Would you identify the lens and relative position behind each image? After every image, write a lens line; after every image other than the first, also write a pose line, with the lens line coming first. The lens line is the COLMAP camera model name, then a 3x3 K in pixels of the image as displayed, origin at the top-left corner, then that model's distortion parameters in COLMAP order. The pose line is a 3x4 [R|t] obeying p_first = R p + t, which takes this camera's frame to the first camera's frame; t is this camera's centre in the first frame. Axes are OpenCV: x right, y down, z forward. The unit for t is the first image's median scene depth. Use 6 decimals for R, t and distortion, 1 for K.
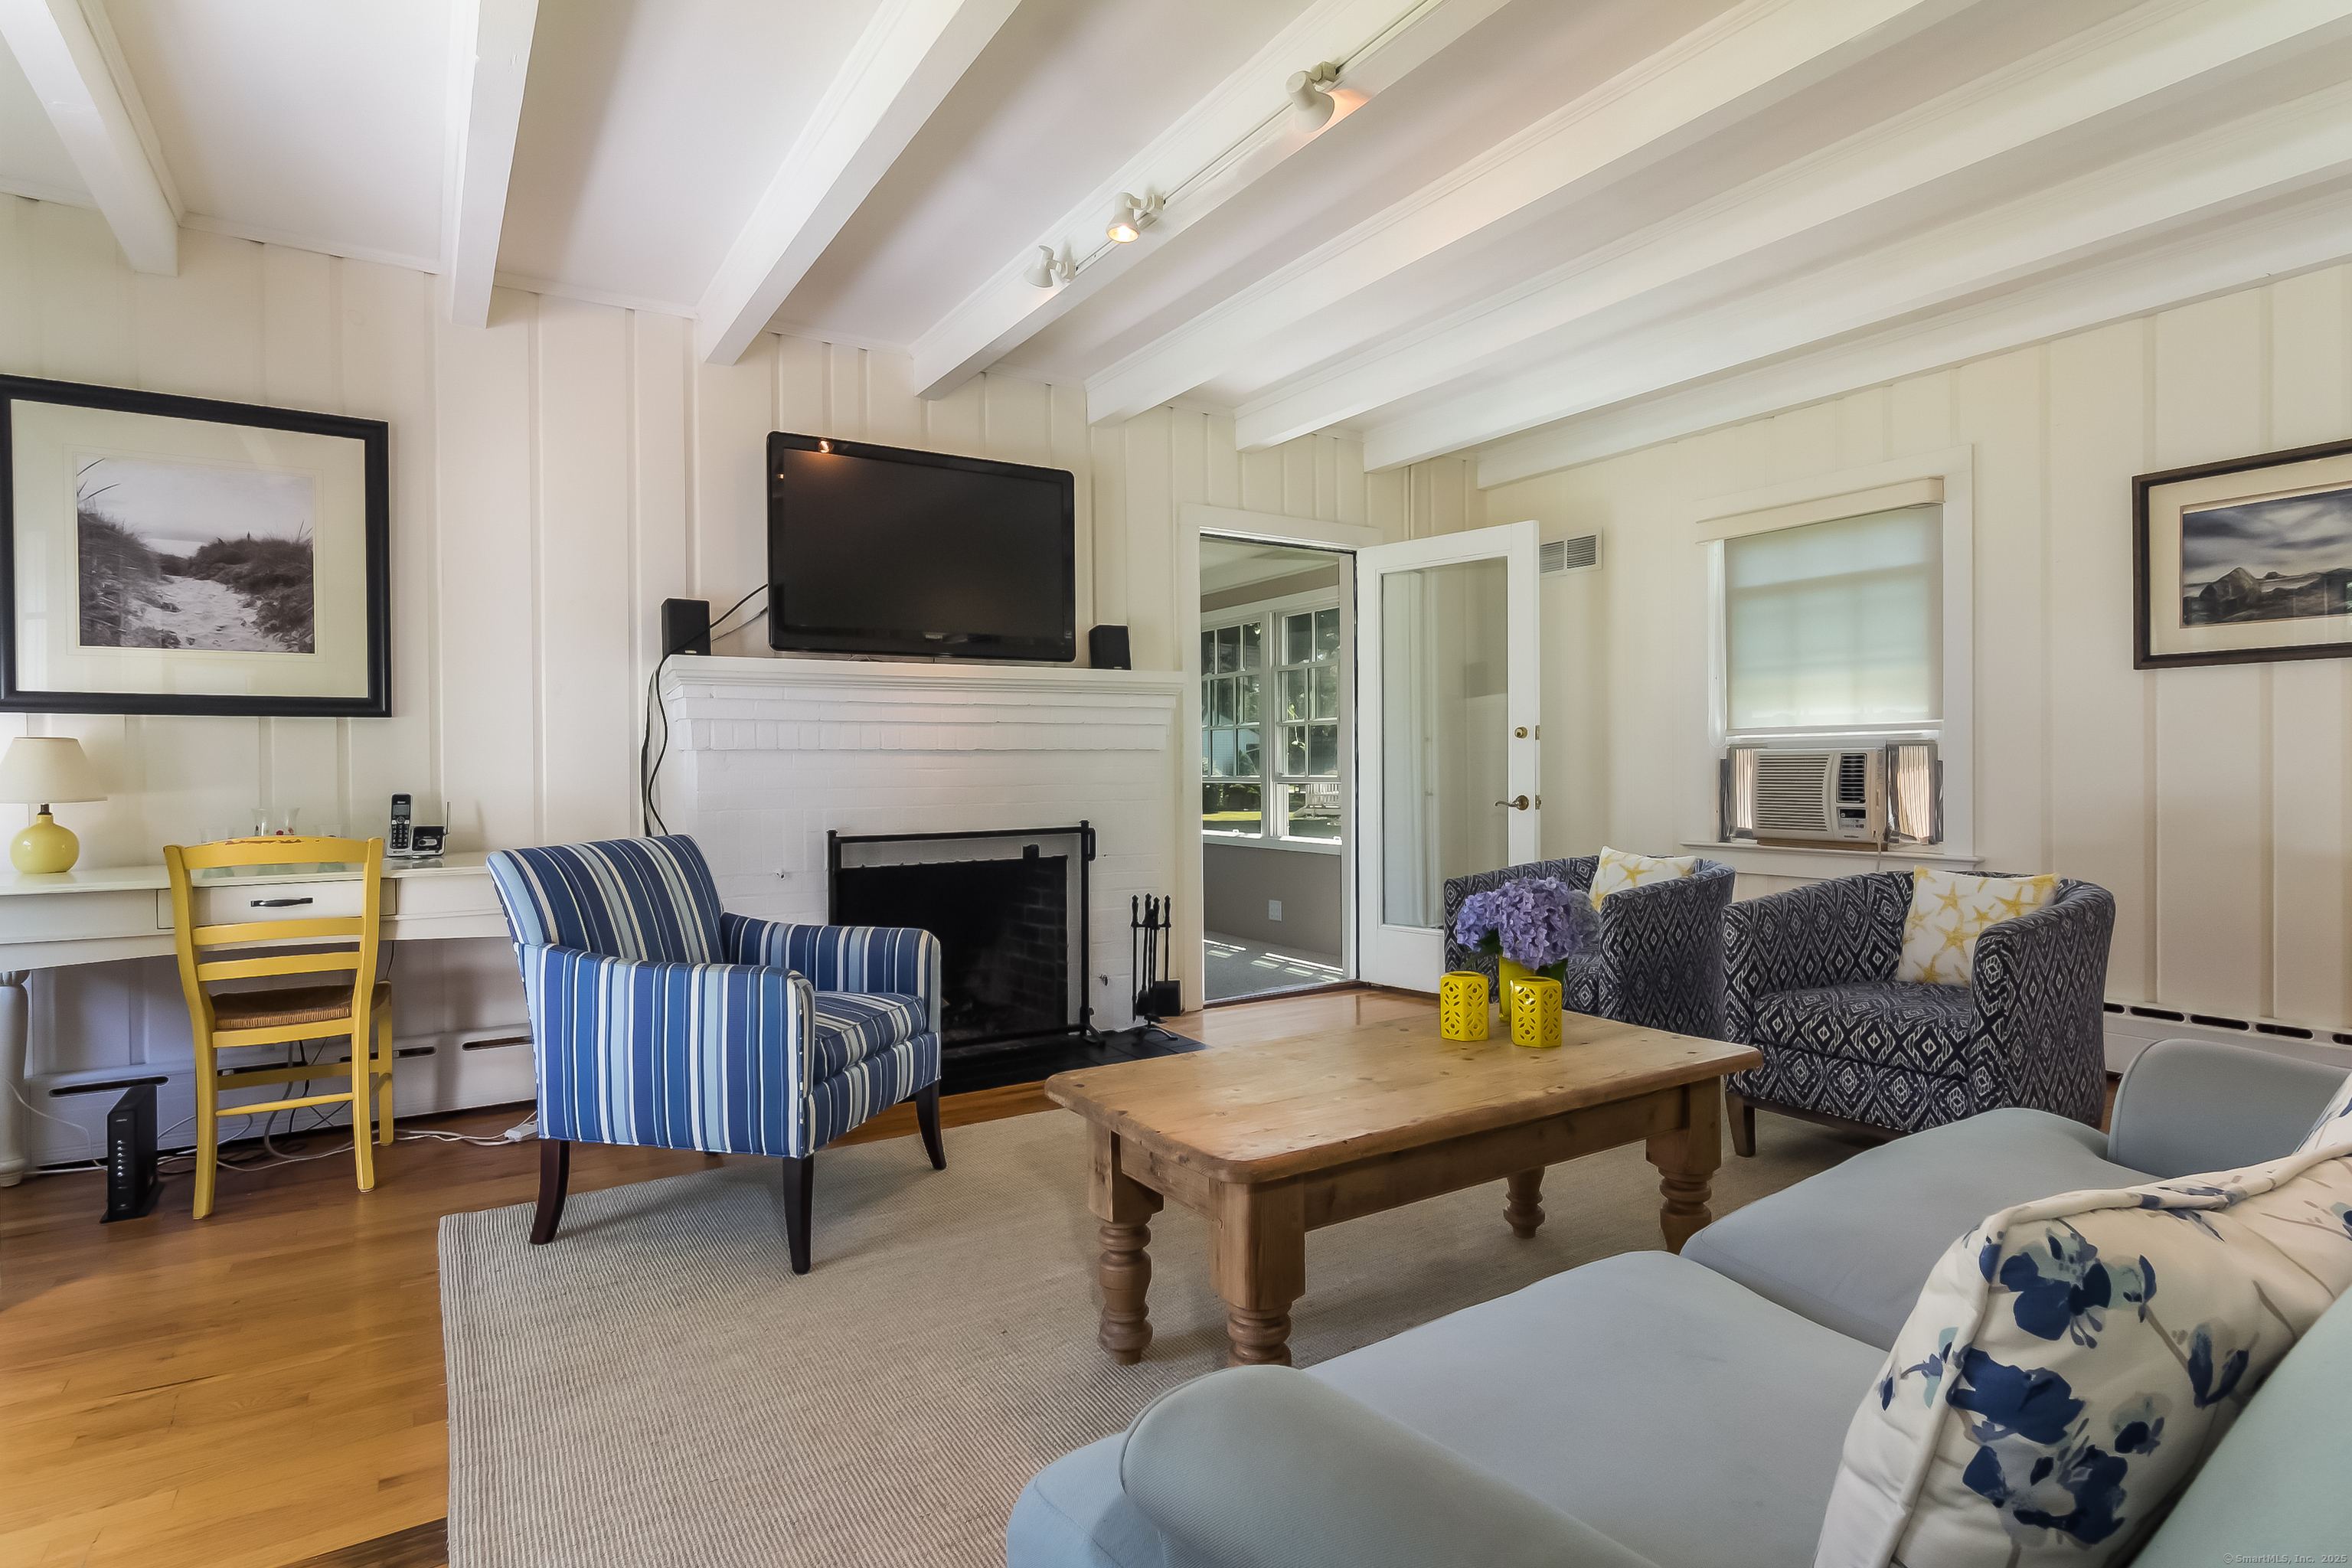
lens RADIAL K [[1214.4, 0, 1179.4], [0, 1214.4, 767.9], [0, 0, 1]] dist [0.005725, 0.000666]
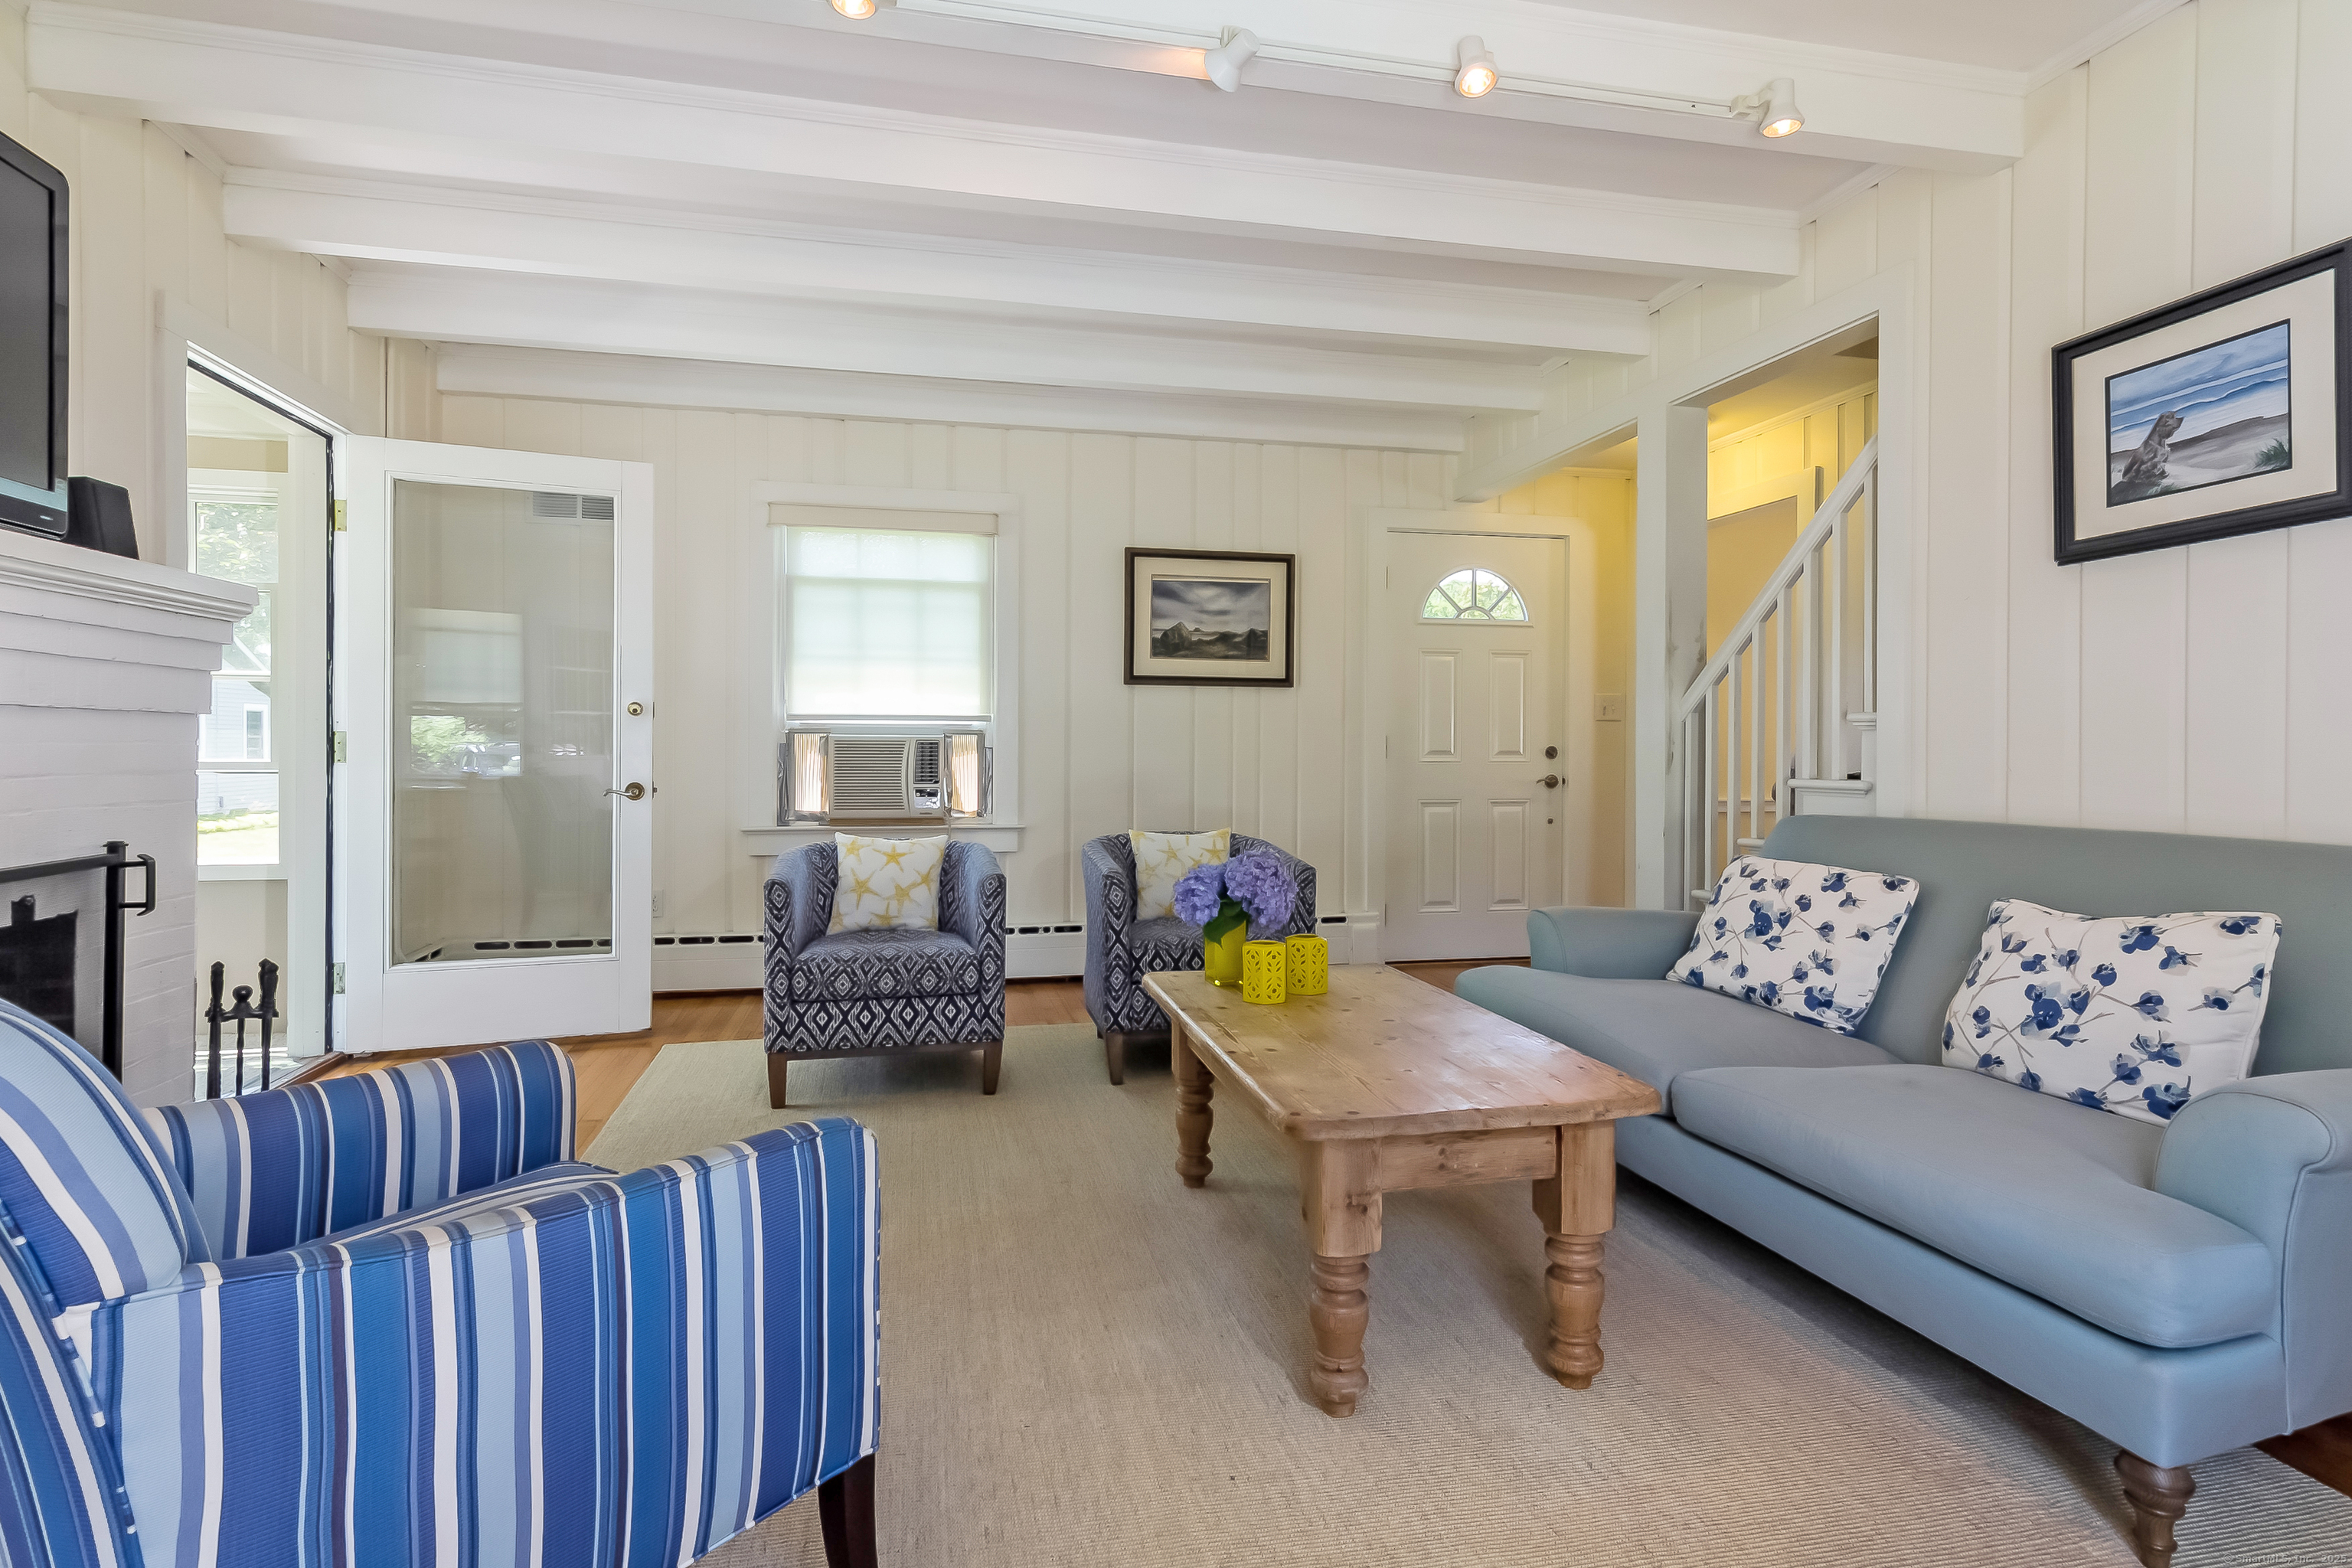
lens RADIAL K [[1214.4, 0, 1181.4], [0, 1214.4, 768.6], [0, 0, 1]] dist [0.005725, 0.000666]
pose [[0.347382, -0.005459, 0.937708, -0.441930], [-0.006724, 0.999943, 0.008313, 0.003606], [-0.937700, -0.009193, 0.347326, 0.391320]]
